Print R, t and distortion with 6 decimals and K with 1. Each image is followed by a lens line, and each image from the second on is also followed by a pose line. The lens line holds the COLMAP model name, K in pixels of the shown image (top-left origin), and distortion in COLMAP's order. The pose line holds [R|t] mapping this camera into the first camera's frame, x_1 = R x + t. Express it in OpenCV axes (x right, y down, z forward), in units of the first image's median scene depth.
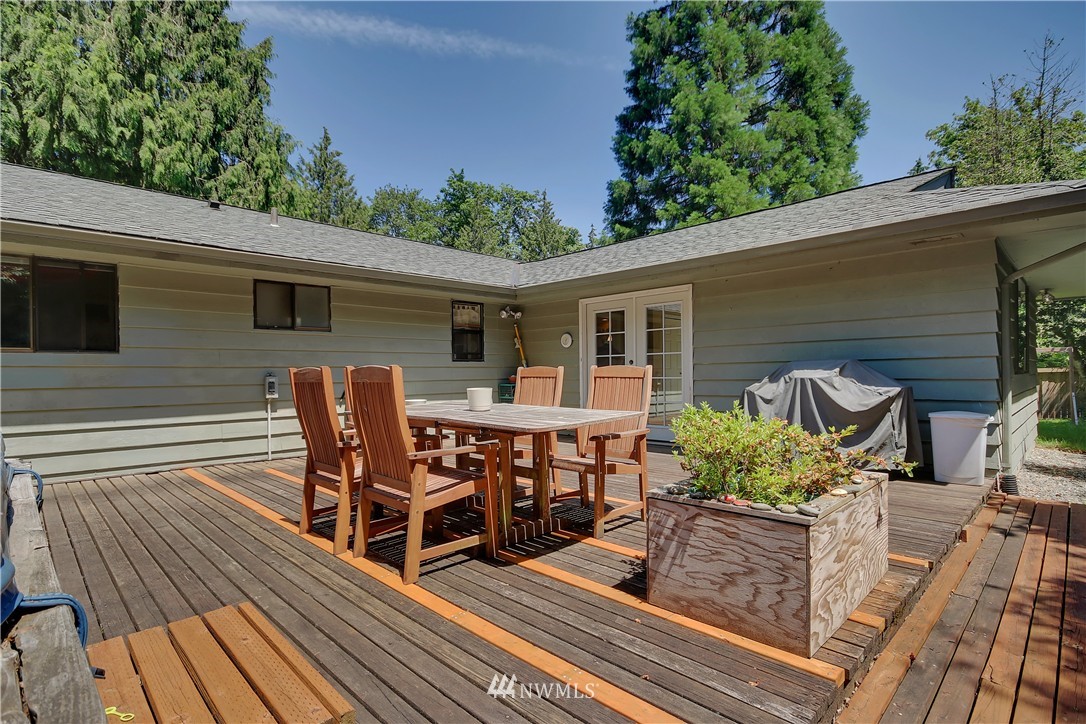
lens RADIAL K [[525.4, 0, 545.2], [0, 525.4, 374.8], [0, 0, 1]] dist [0.014235, -0.015037]
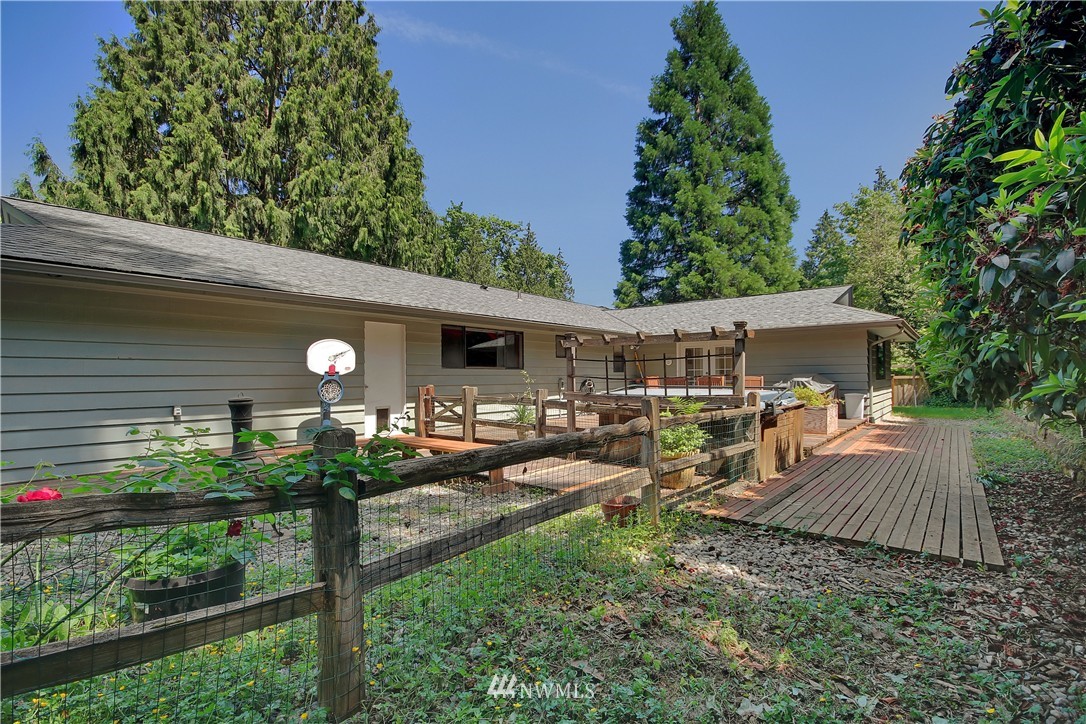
lens RADIAL K [[508.6, 0, 544.8], [0, 508.6, 371.9], [0, 0, 1]] dist [-0.010396, -0.000578]
pose [[0.993685, 0.003982, 0.112136, -0.296586], [-0.002198, 0.999869, -0.016029, 0.001571], [-0.112185, 0.015681, 0.993564, -0.383668]]
